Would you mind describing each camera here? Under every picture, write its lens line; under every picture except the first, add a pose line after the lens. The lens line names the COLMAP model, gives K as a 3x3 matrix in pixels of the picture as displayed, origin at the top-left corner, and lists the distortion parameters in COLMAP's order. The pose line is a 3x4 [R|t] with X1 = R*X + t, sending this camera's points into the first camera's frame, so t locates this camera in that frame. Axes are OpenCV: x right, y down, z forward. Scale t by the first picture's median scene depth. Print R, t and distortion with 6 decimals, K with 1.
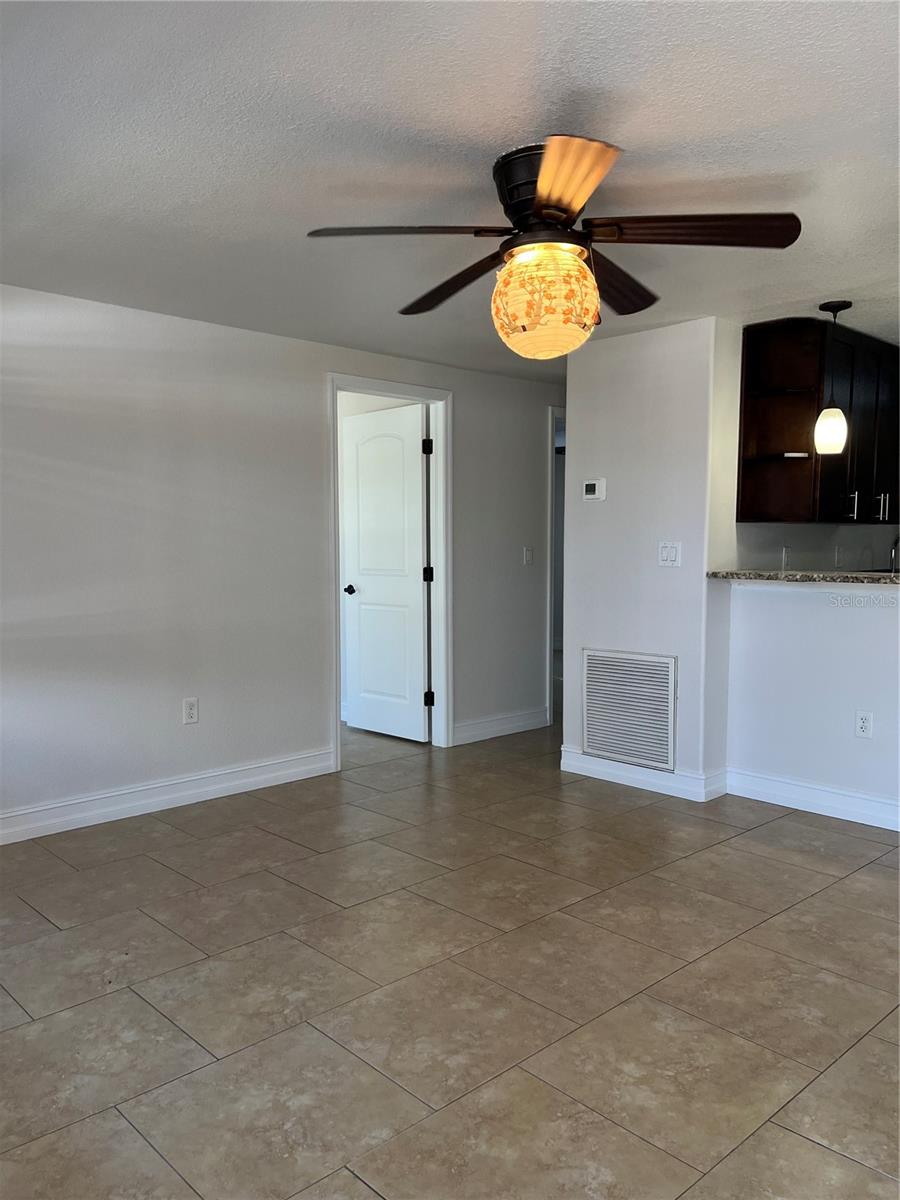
lens RADIAL K [[913.1, 0, 444.3], [0, 913.1, 607.1], [0, 0, 1]] dist [0.049106, -0.040274]
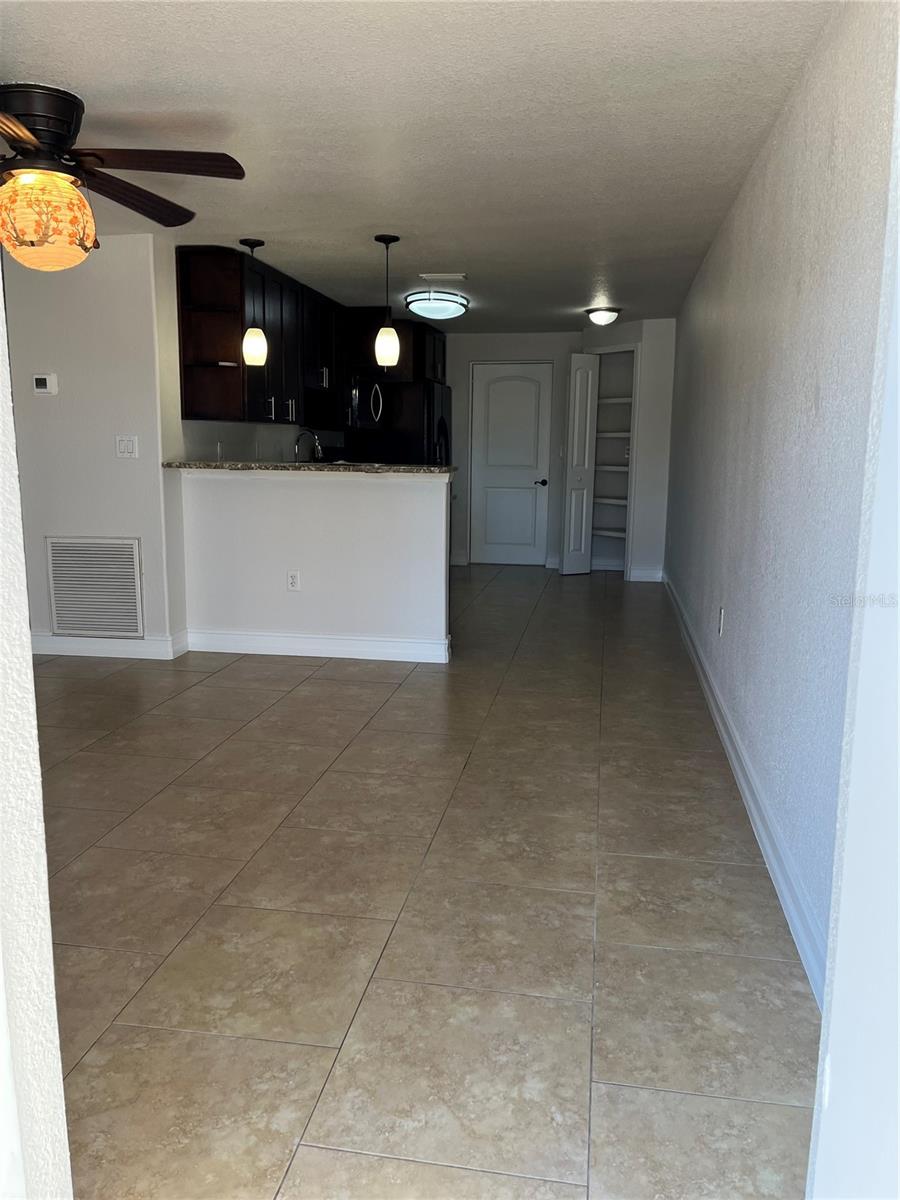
lens RADIAL K [[913.1, 0, 453.4], [0, 913.1, 601.6], [0, 0, 1]] dist [0.049106, -0.040274]
pose [[0.794642, -0.097552, 0.599190, -0.159521], [0.034710, 0.992691, 0.115585, 0.017593], [-0.606086, -0.071051, 0.792220, -0.184644]]
